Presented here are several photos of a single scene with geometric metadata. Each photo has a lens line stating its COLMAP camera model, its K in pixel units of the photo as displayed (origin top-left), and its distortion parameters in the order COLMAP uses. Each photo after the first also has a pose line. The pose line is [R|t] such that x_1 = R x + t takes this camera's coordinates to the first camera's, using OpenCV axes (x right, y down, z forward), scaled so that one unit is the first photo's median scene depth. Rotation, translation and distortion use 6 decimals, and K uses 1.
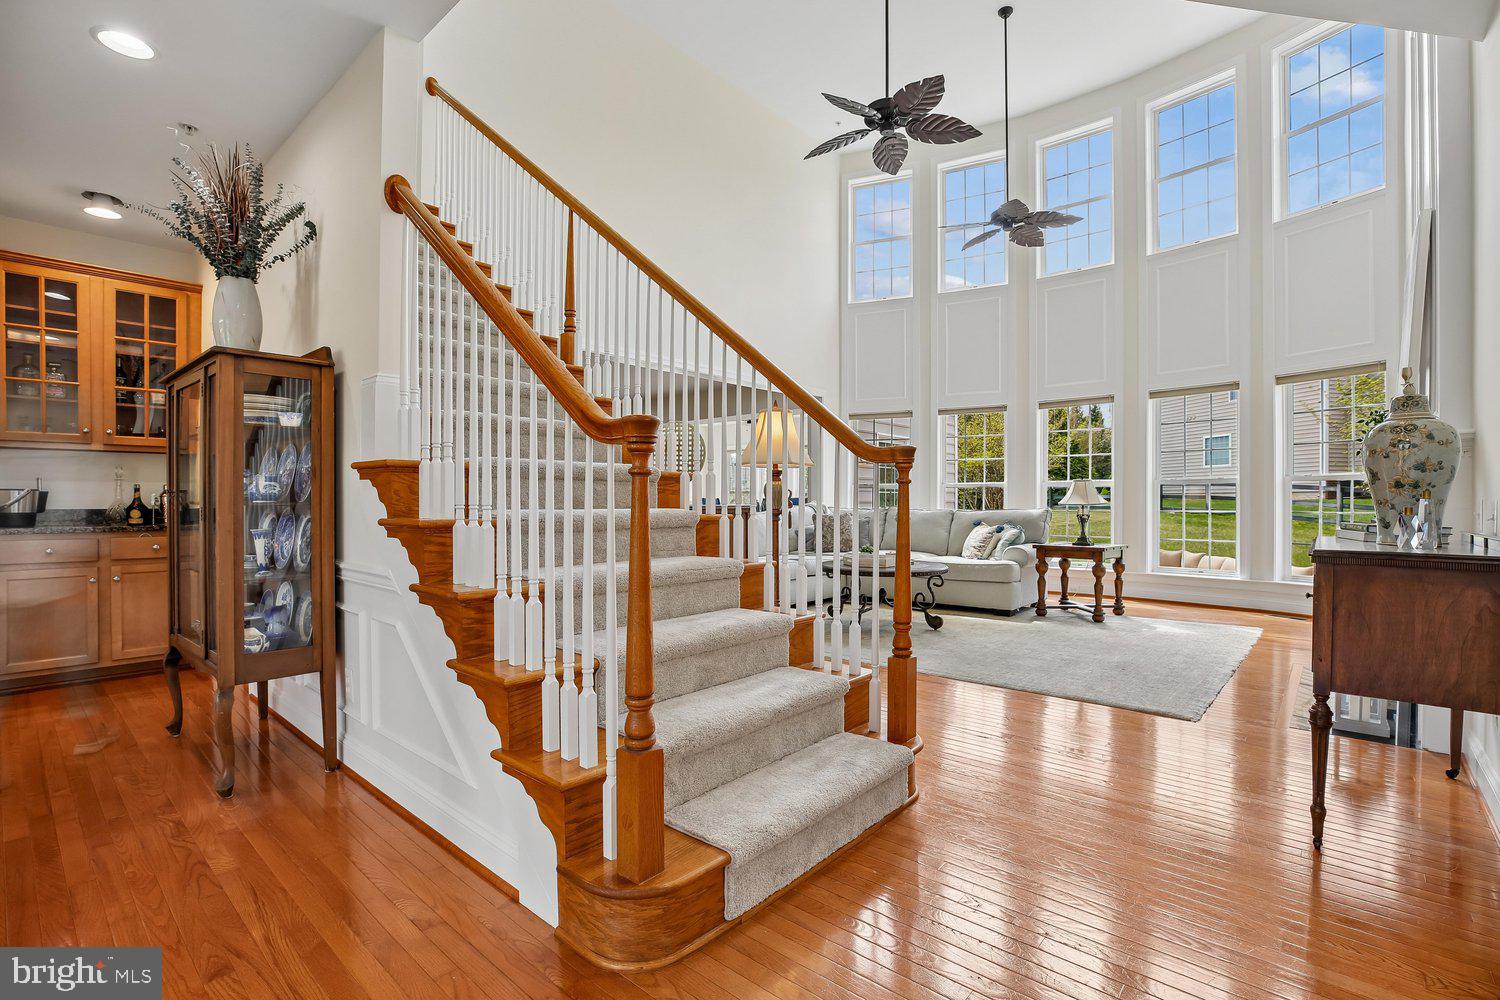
lens RADIAL K [[677.9, 0, 738.0], [0, 677.9, 496.8], [0, 0, 1]] dist [-0.005219, -0.000062]
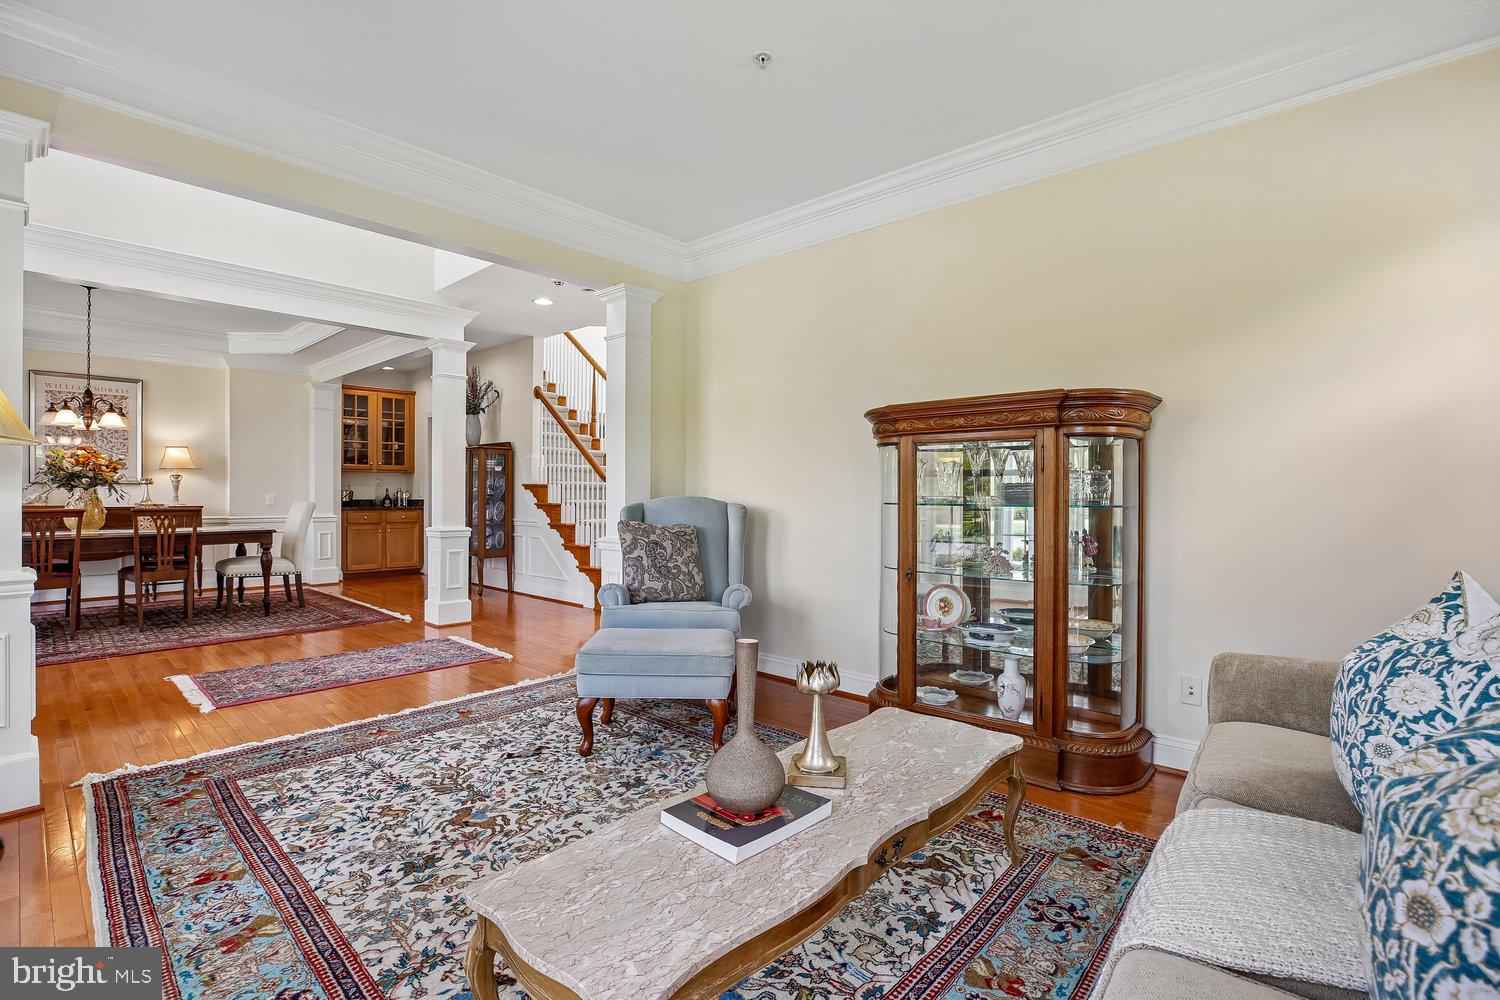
lens RADIAL K [[677.9, 0, 743.9], [0, 677.9, 509.9], [0, 0, 1]] dist [-0.005219, -0.000062]
pose [[0.999963, 0.006523, -0.005544, 0.377759], [-0.006382, 0.999665, 0.025090, -0.014630], [0.005706, -0.025054, 0.999670, -1.786130]]
